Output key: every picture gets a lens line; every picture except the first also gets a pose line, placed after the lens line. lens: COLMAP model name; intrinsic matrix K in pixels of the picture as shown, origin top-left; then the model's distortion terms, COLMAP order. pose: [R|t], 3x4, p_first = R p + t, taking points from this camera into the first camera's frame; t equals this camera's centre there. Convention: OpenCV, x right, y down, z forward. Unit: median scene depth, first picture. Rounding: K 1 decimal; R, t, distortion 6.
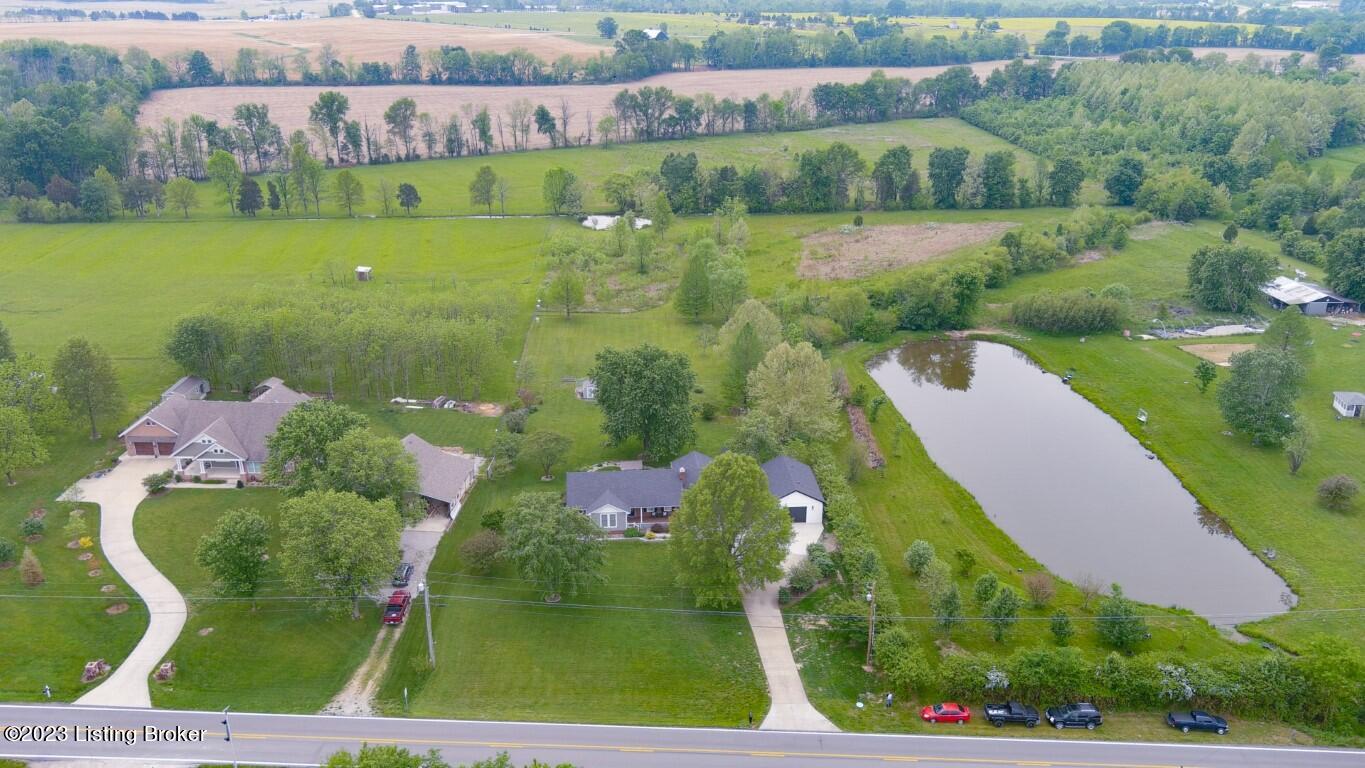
lens RADIAL K [[1077.3, 0, 682.7], [0, 1077.3, 387.4], [0, 0, 1]] dist [0.026138, -0.013195]
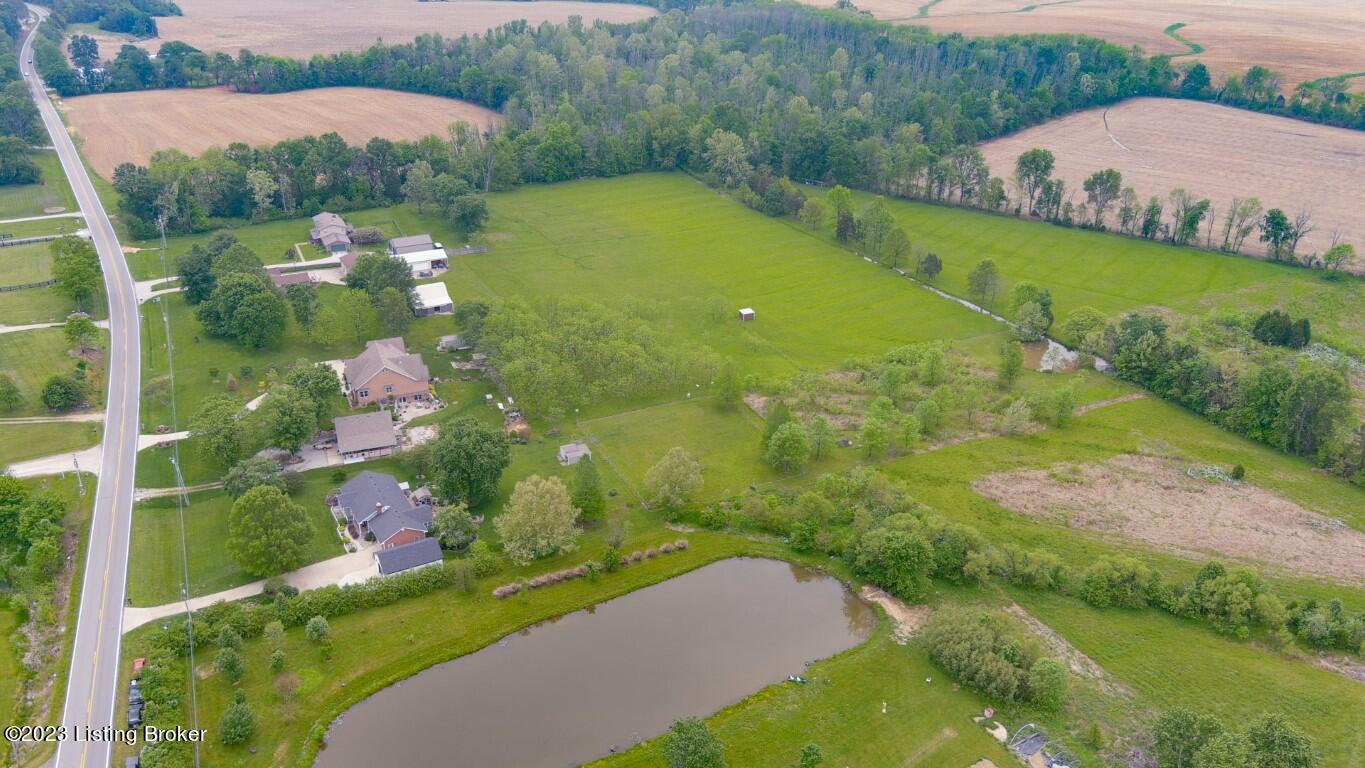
lens RADIAL K [[1077.3, 0, 682.9], [0, 1077.3, 383.6], [0, 0, 1]] dist [0.026138, -0.013195]
pose [[0.423393, 0.391007, -0.817222, 0.347112], [-0.346508, 0.903368, 0.252702, -0.155201], [0.837061, 0.176181, 0.517967, 0.149193]]
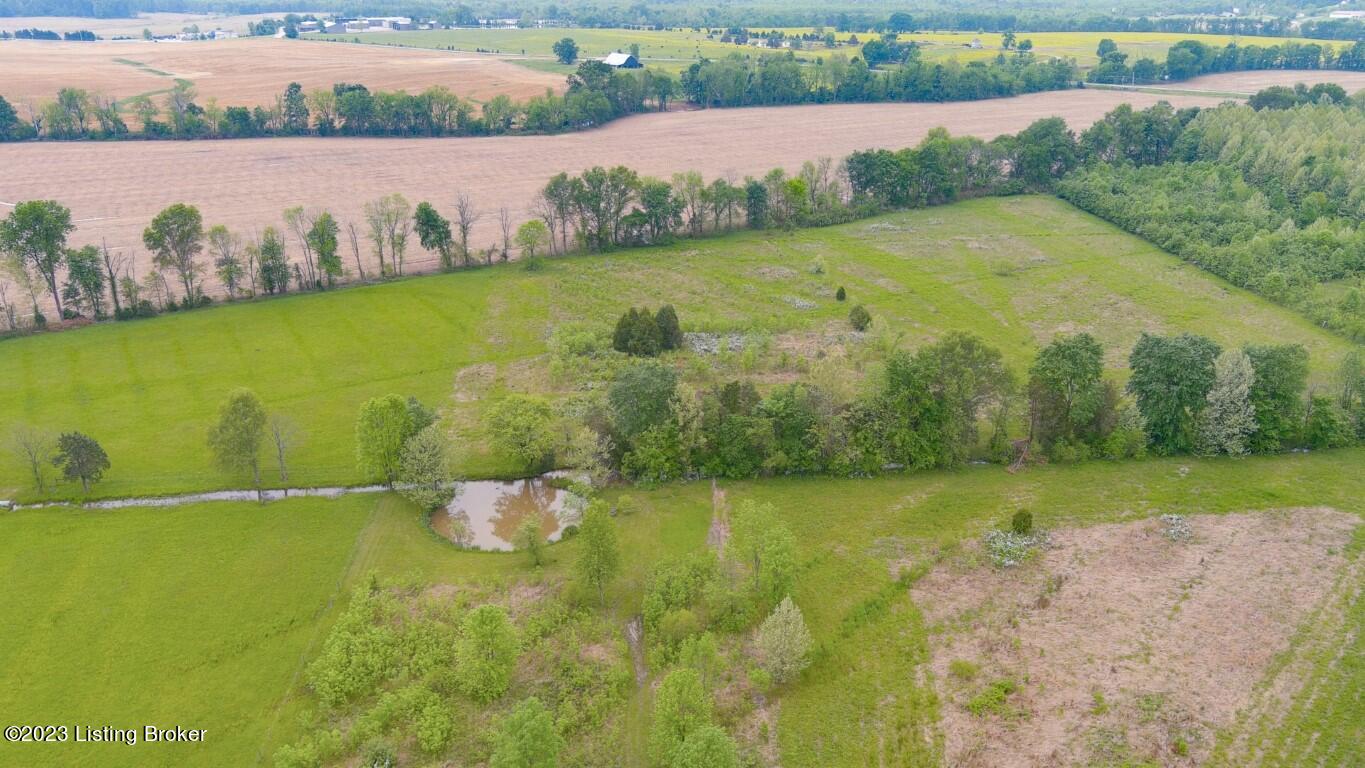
lens RADIAL K [[1077.3, 0, 684.2], [0, 1077.3, 383.4], [0, 0, 1]] dist [0.026138, -0.013195]
pose [[0.999763, -0.011616, 0.018386, 0.004571], [0.011795, 0.999884, -0.009630, -0.122083], [-0.018272, 0.009844, 0.999785, 0.306890]]
